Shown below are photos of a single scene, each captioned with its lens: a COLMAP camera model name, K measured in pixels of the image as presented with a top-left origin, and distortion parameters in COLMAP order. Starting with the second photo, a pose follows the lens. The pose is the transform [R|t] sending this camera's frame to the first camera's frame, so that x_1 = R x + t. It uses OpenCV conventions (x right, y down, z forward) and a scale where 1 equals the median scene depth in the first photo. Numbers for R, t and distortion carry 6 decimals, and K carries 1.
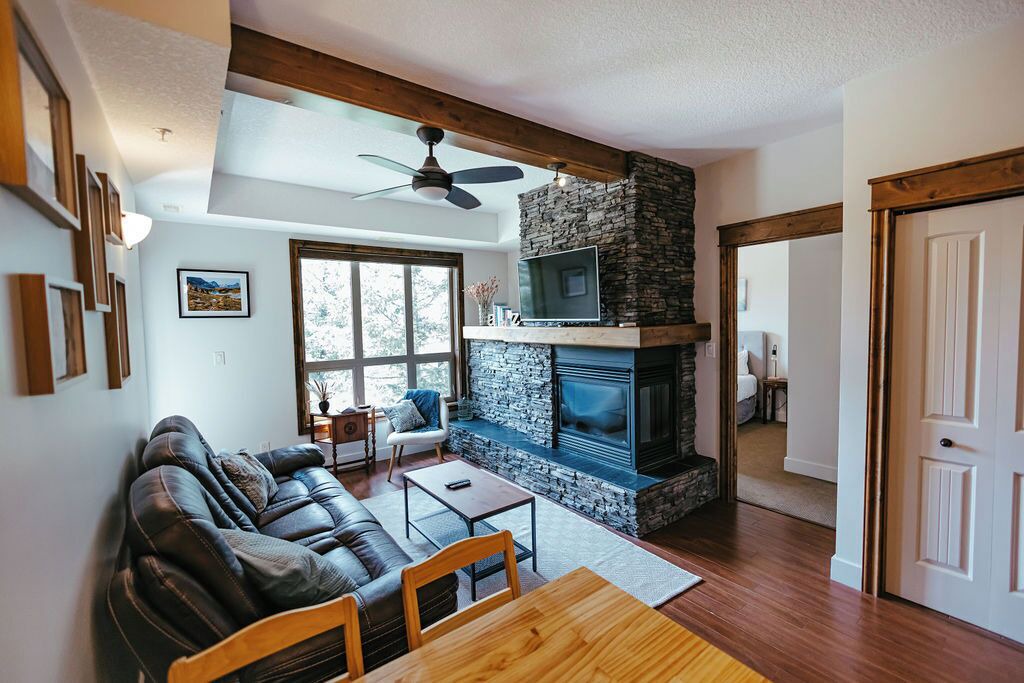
lens RADIAL K [[430.5, 0, 515.6], [0, 430.5, 339.1], [0, 0, 1]] dist [-0.003540, -0.000509]
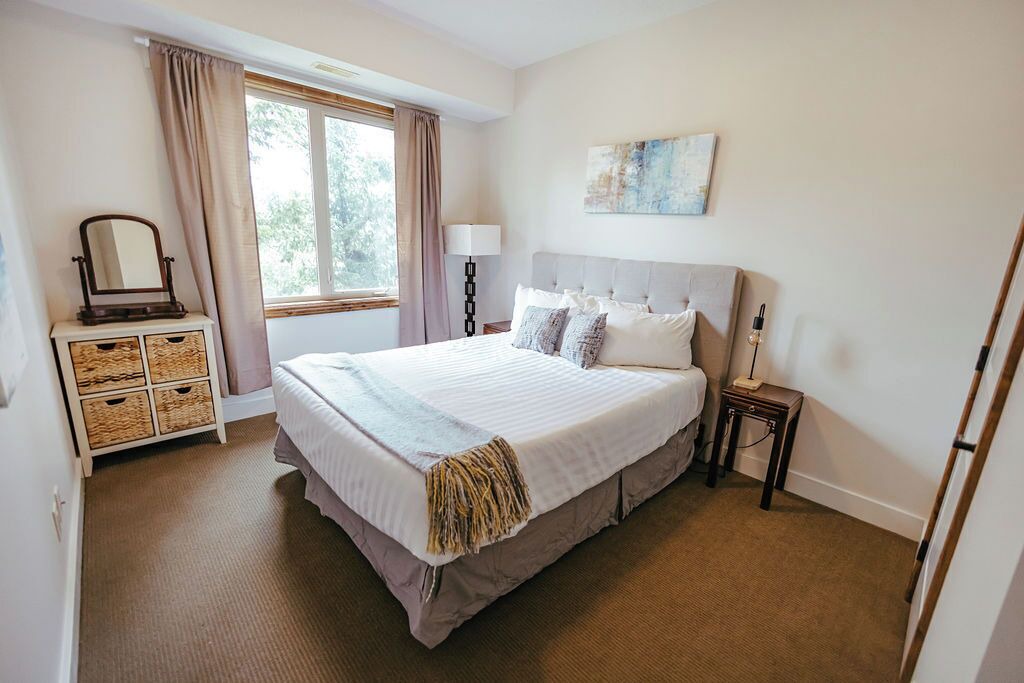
lens RADIAL K [[430.5, 0, 515.6], [0, 430.5, 339.1], [0, 0, 1]] dist [-0.003540, -0.000509]
pose [[0.991242, 0.037126, 0.126728, 0.314431], [-0.060360, 0.980929, 0.184757, -0.014958], [-0.117452, -0.190788, 0.974579, 0.610450]]
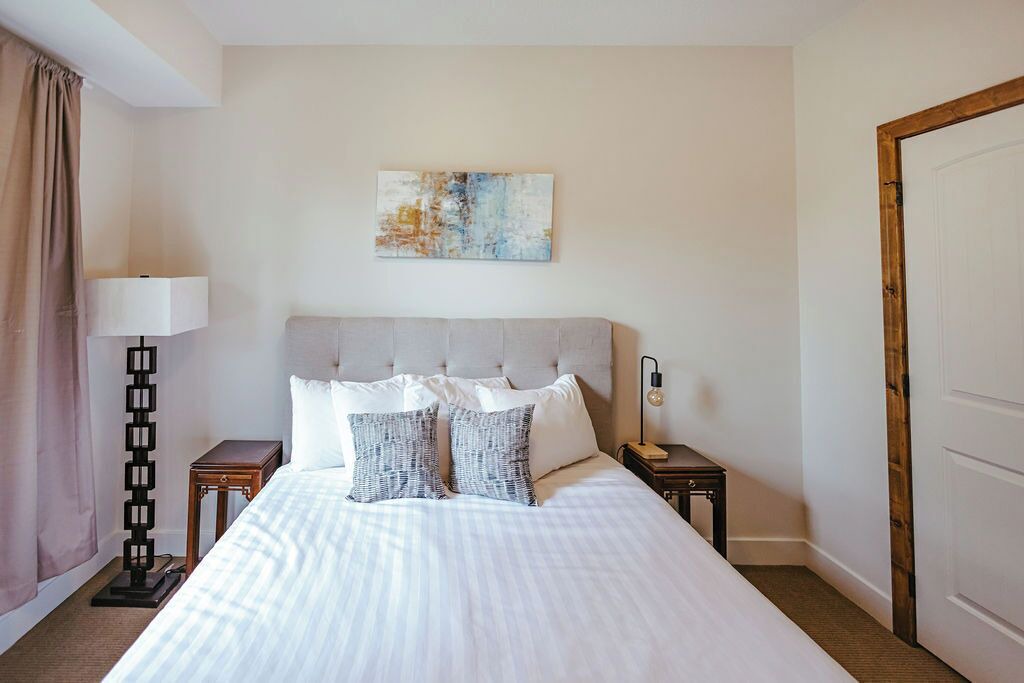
lens RADIAL K [[469.4, 0, 434.7], [0, 469.4, 255.6], [0, 0, 1]] dist [-0.001650, -0.000132]
pose [[0.611148, 0.066002, 0.788760, 0.166210], [0.018138, 0.995088, -0.097321, -0.036452], [-0.791308, 0.073783, 0.606949, 0.871449]]
